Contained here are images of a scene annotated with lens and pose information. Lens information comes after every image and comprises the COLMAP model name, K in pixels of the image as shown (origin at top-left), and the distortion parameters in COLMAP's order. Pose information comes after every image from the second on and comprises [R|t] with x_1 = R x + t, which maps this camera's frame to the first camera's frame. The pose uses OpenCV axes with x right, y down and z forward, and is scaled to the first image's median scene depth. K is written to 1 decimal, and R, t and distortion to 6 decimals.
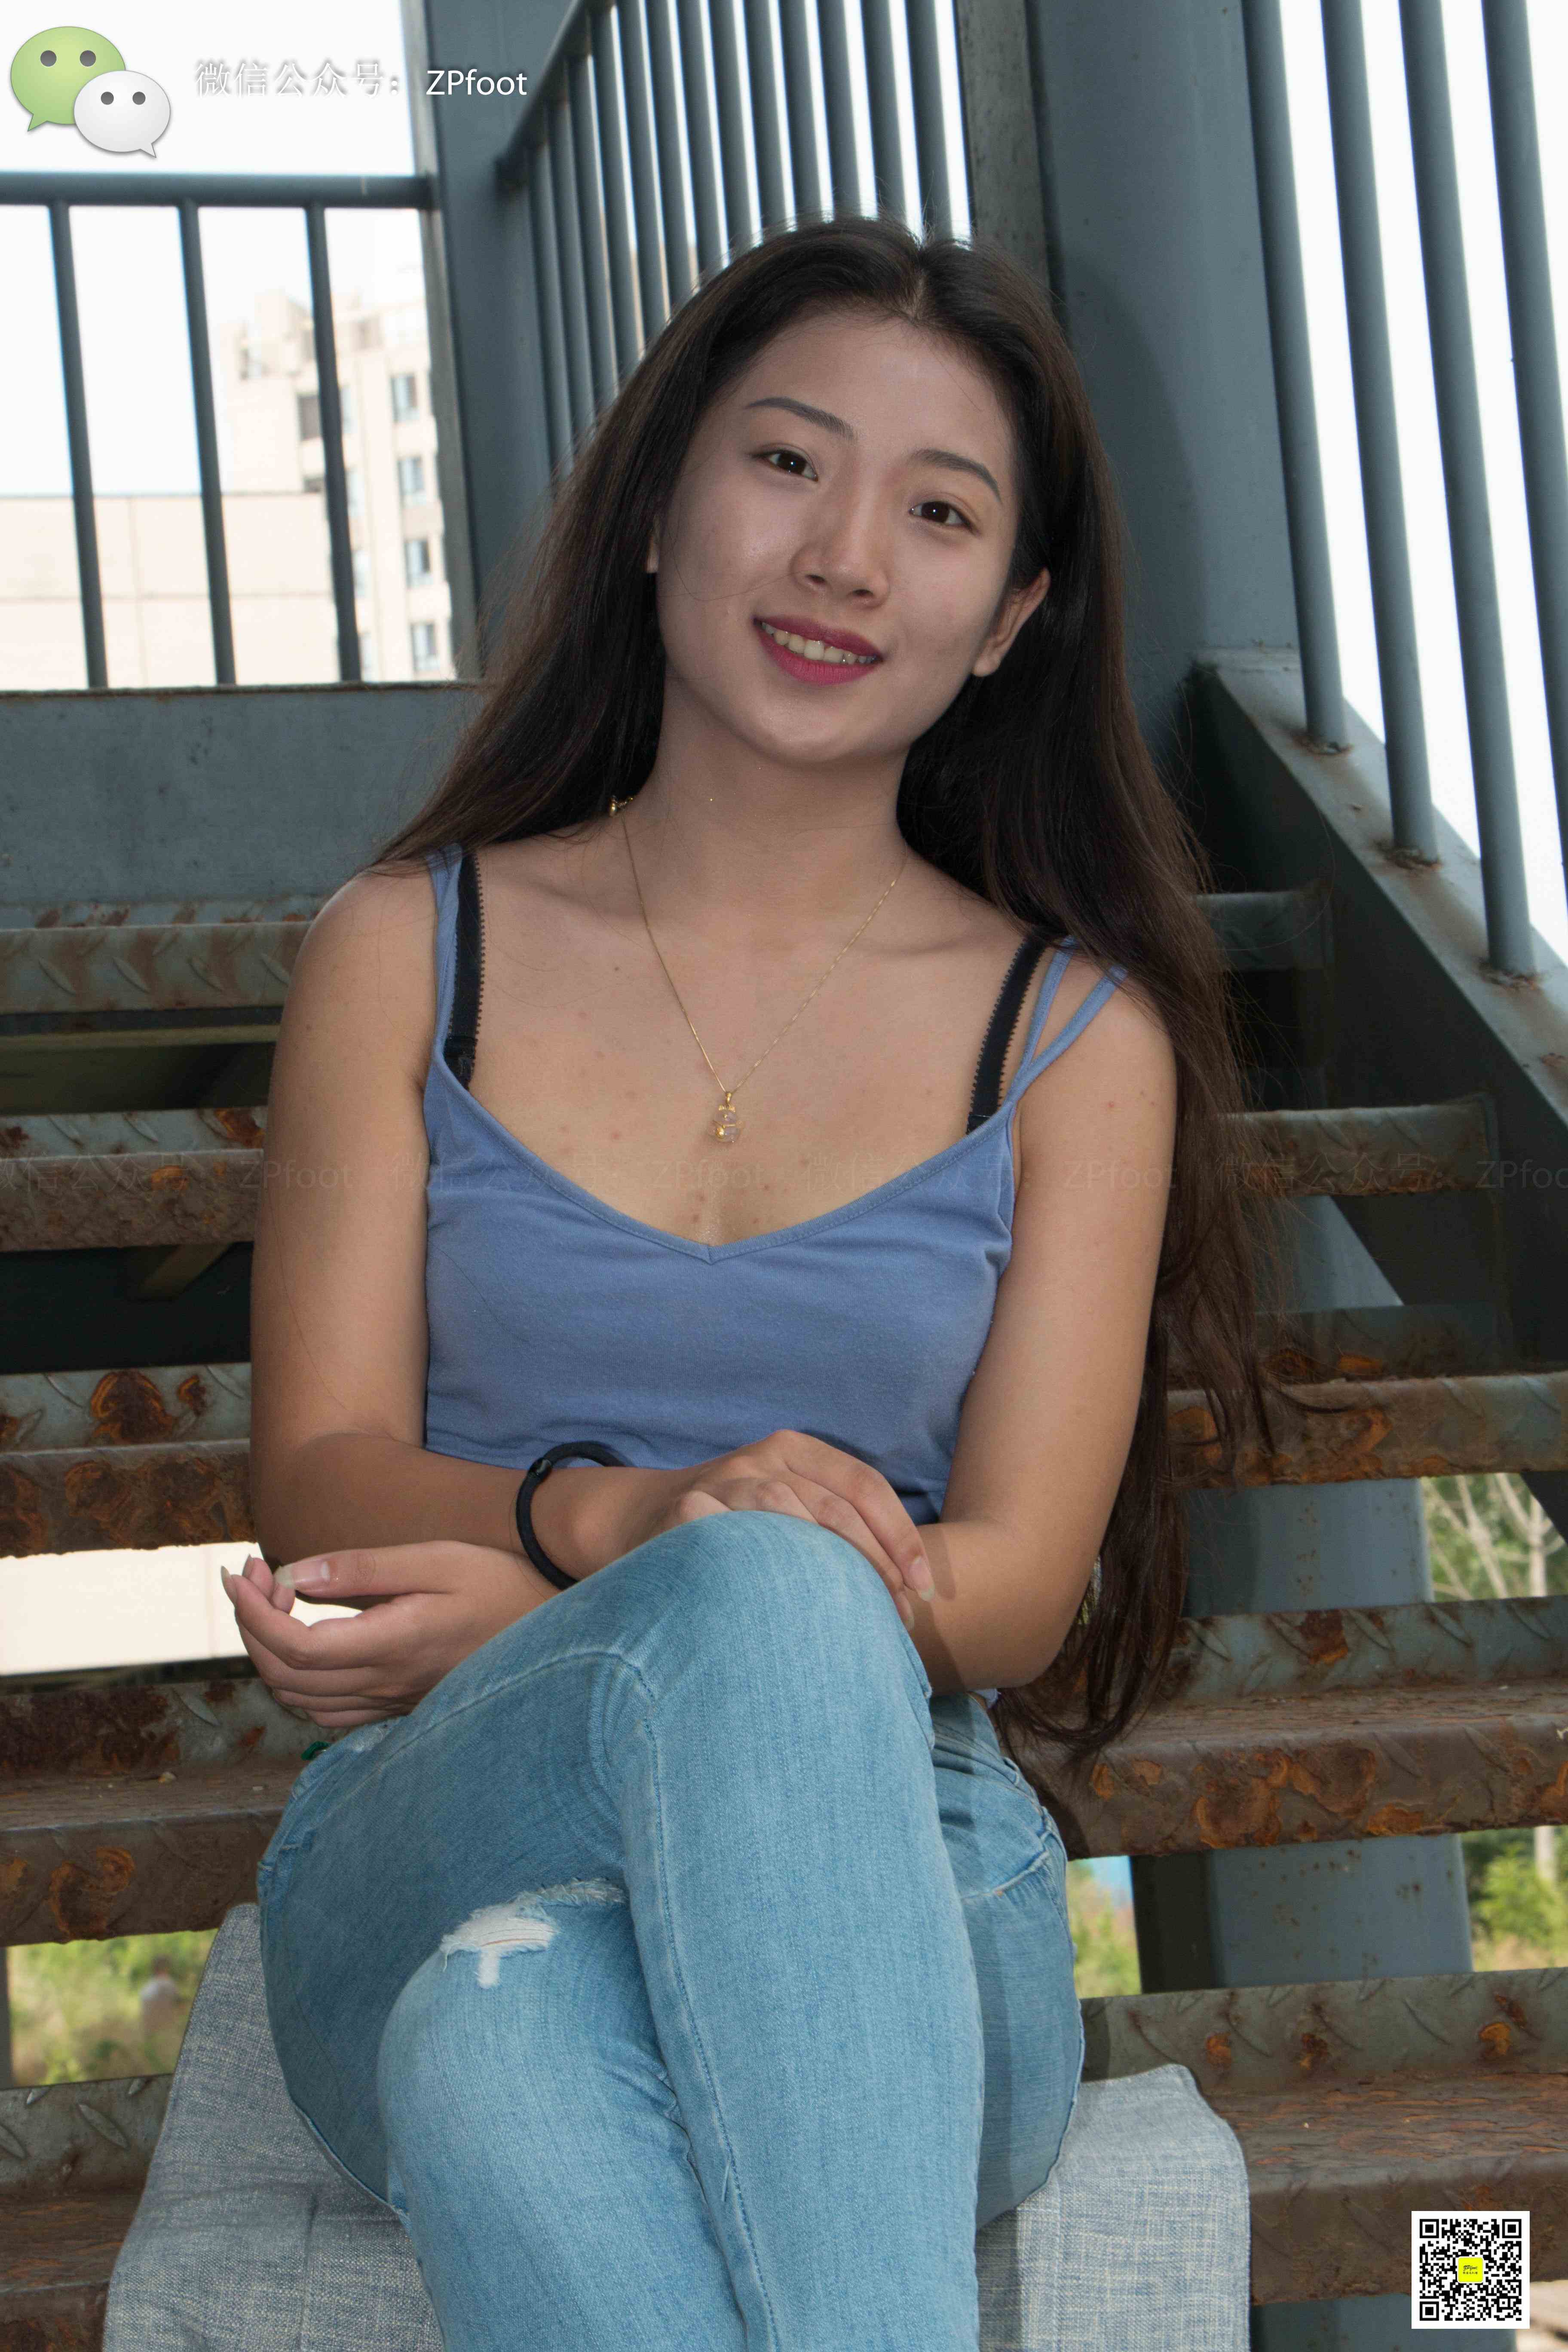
lens RADIAL K [[5302.9, 0, 789.9], [0, 5302.9, 1211.3], [0, 0, 1]] dist [0.309722, 0.455882]
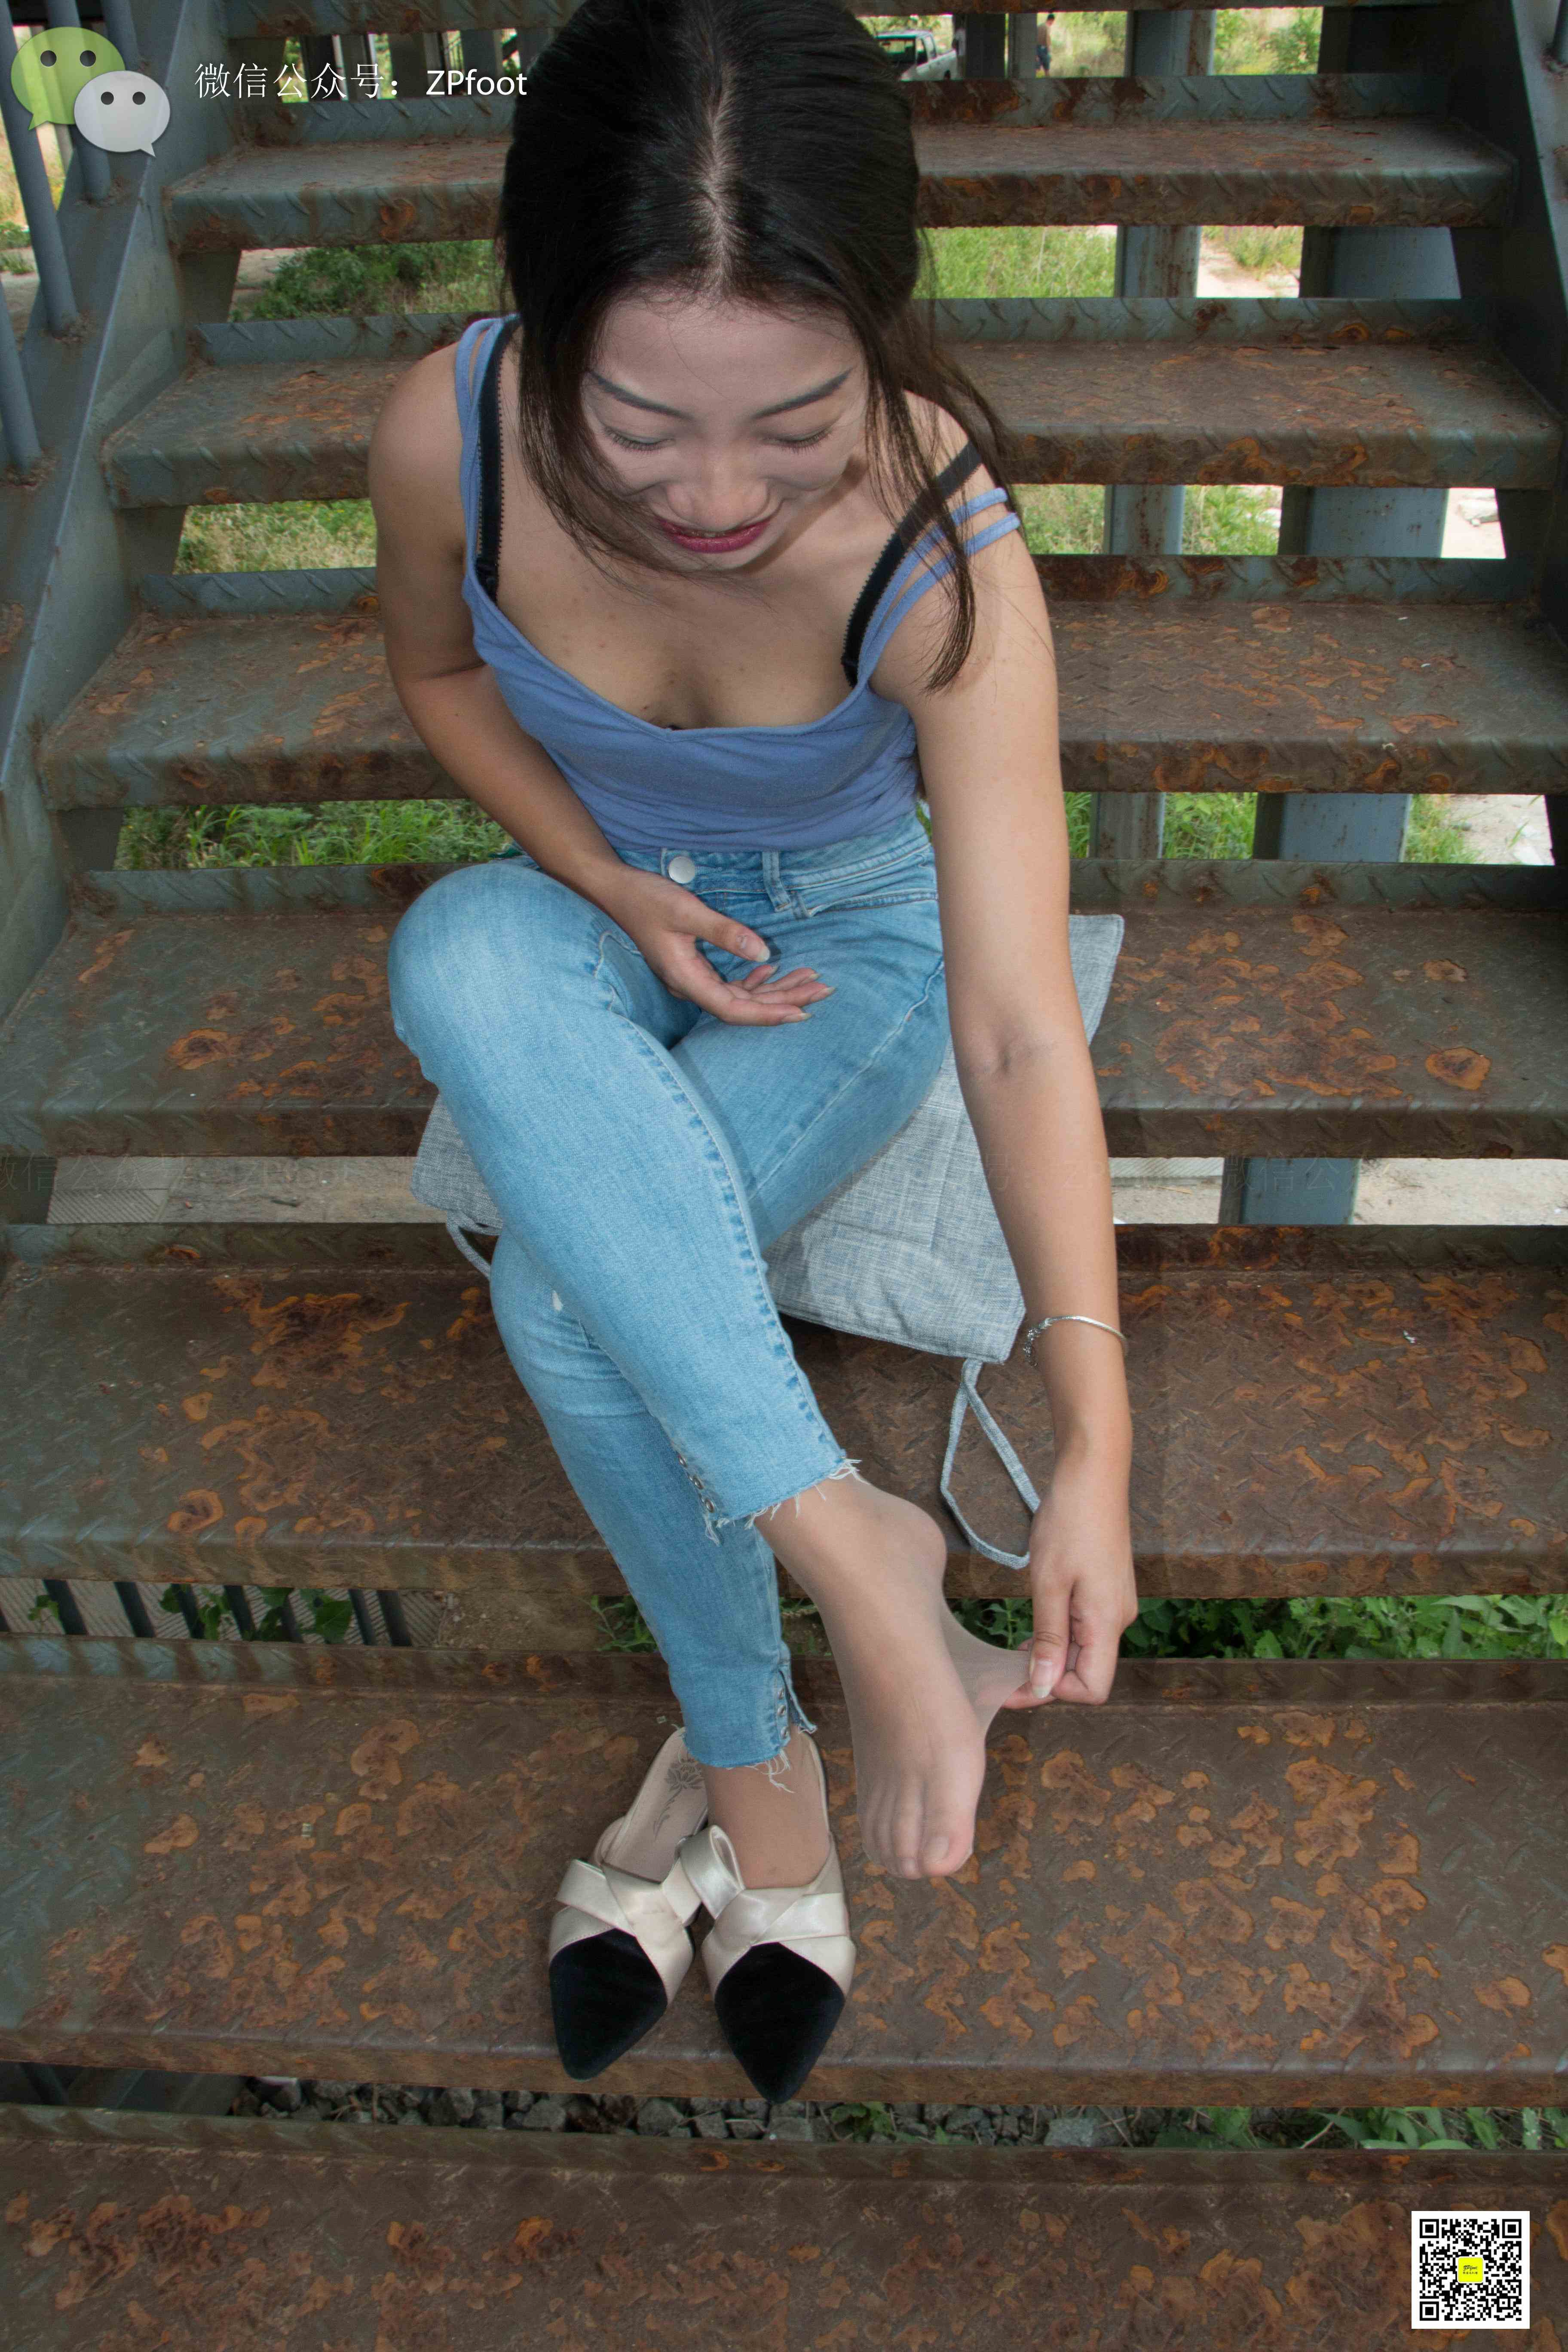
lens RADIAL K [[1899.8, 0, 791.9], [0, 1899.8, 1204.1], [0, 0, 1]] dist [-0.190072, 0.155108]
pose [[0.962278, 0.188501, -0.196185, 0.095658], [-0.009448, 0.743804, 0.668331, -0.162978], [0.271904, -0.641266, 0.717528, 0.399908]]
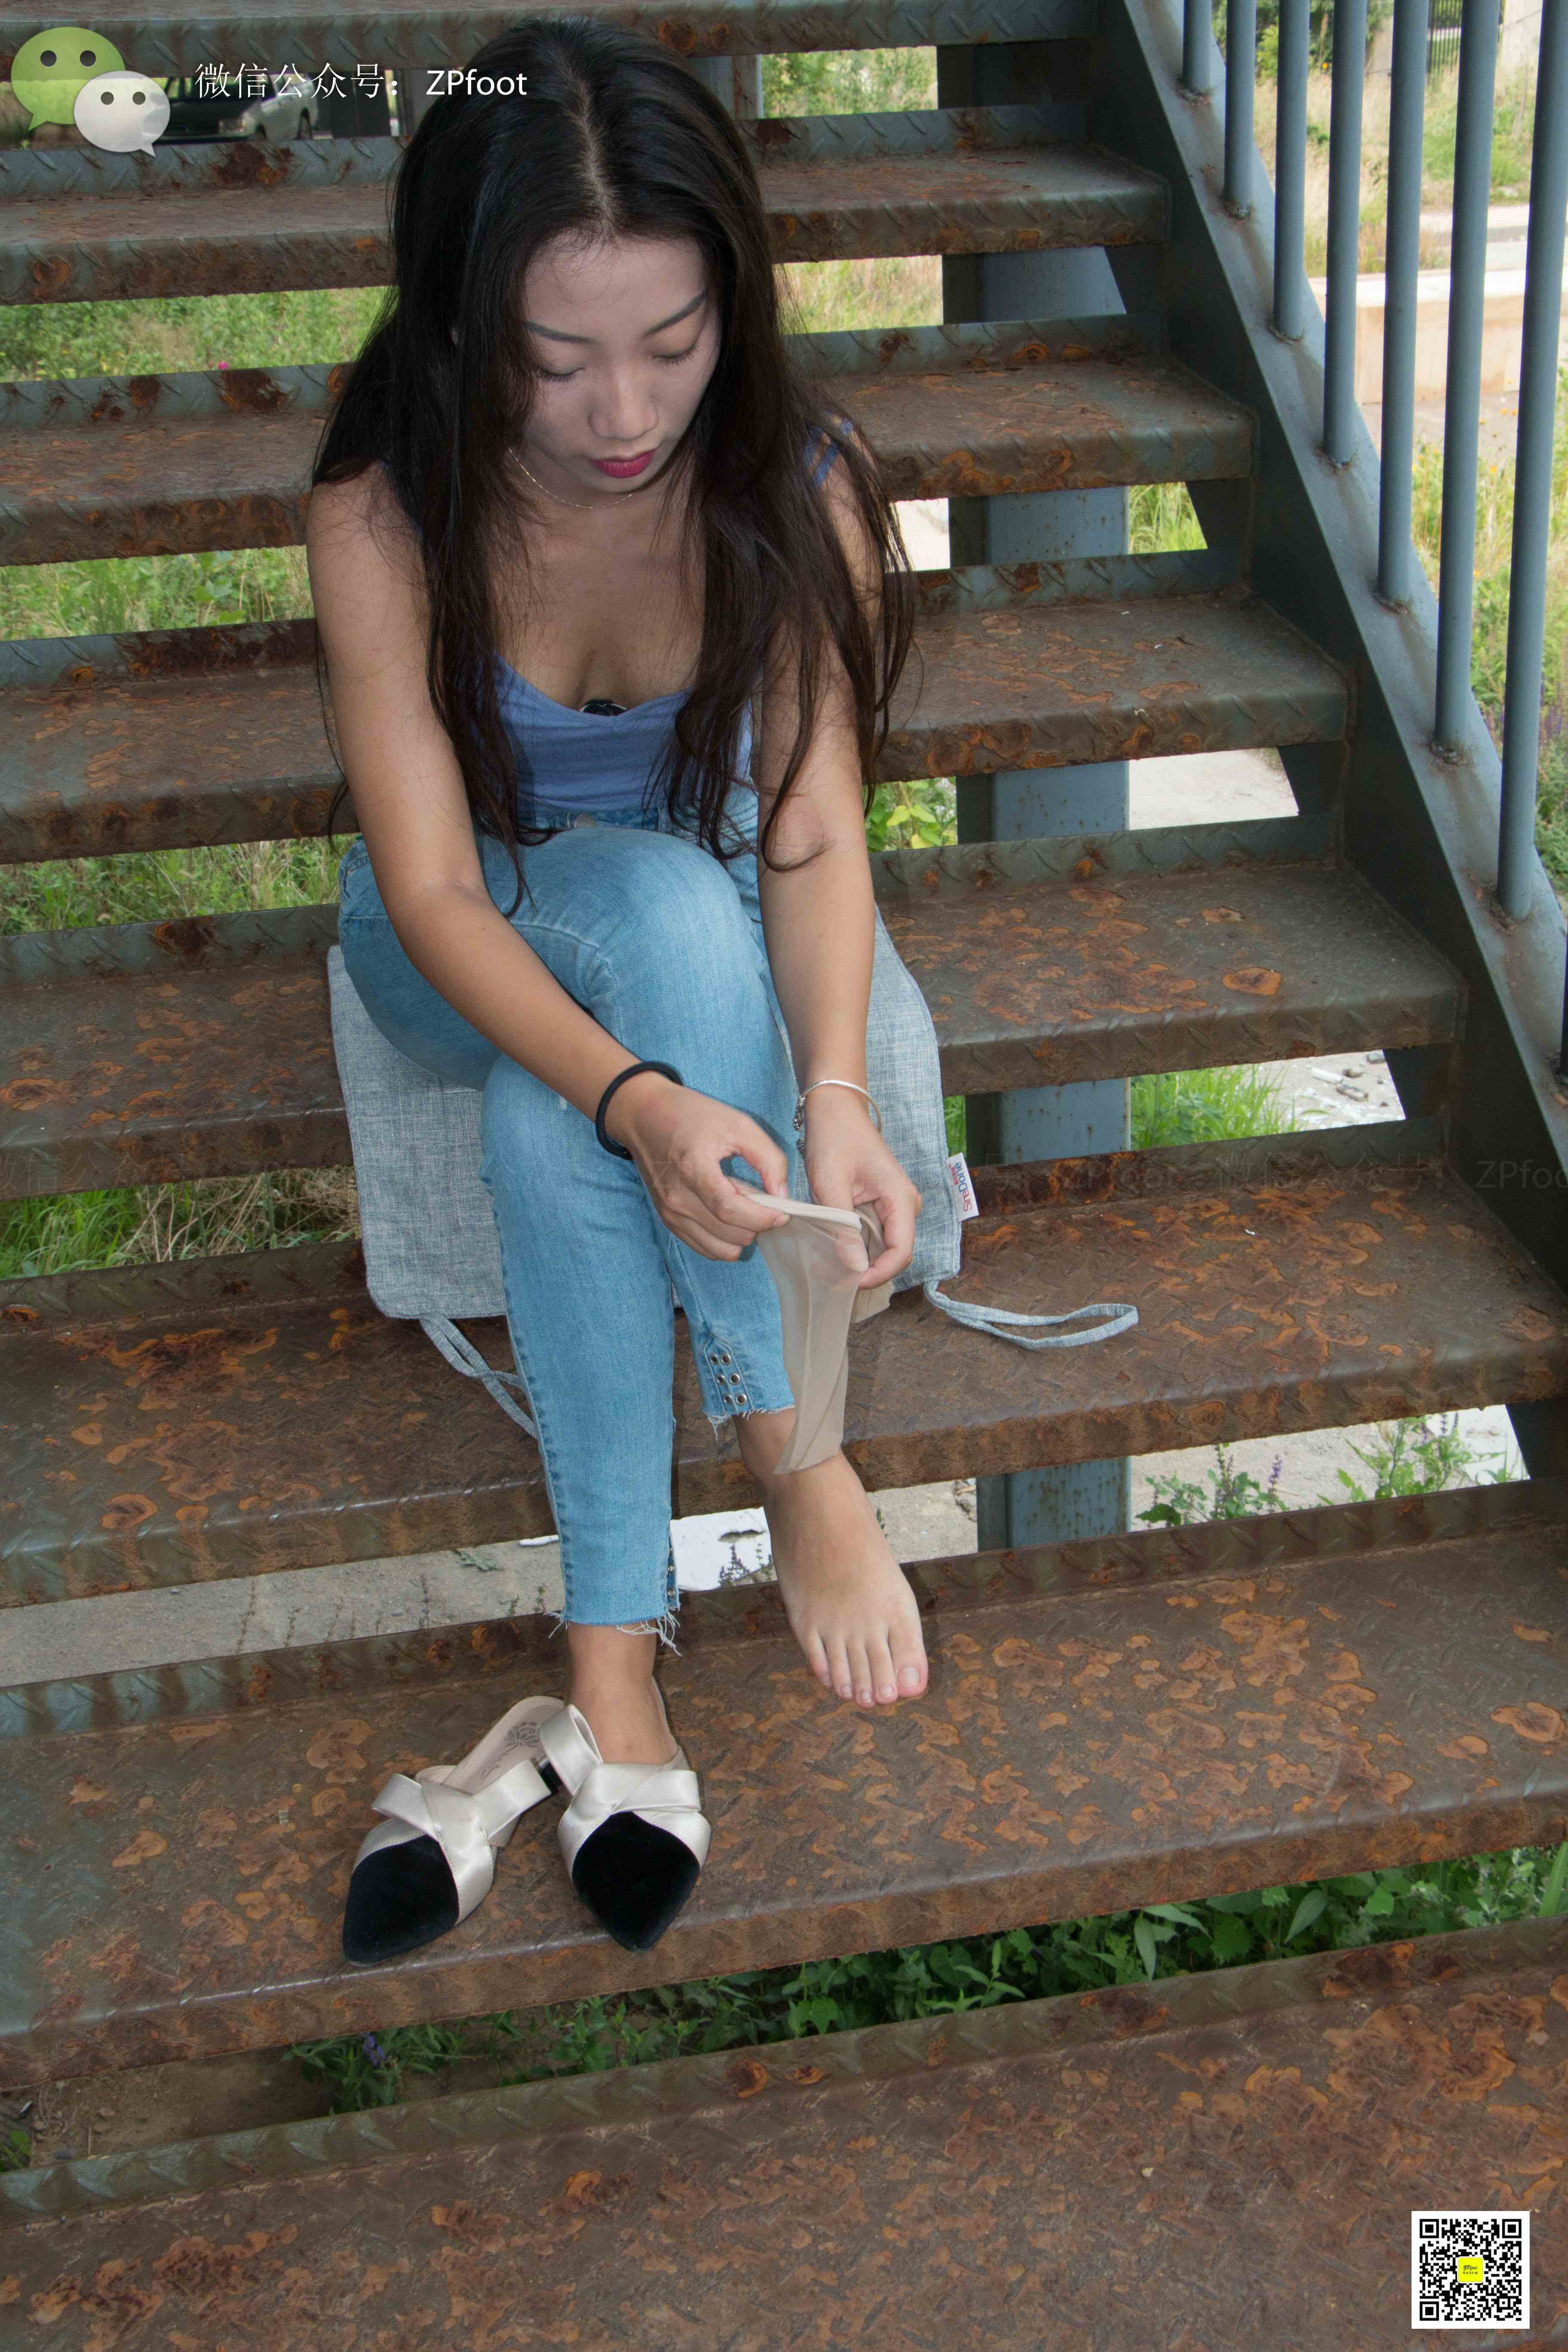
lens RADIAL K [[2767.2, 0, 794.6], [0, 2767.2, 1209.7], [0, 0, 1]] dist [-0.070854, 0.344288]
pose [[0.998960, 0.044003, -0.011945, 0.043678], [-0.031438, 0.854474, 0.518542, -0.211693], [0.033024, -0.517627, 0.854969, 0.111466]]
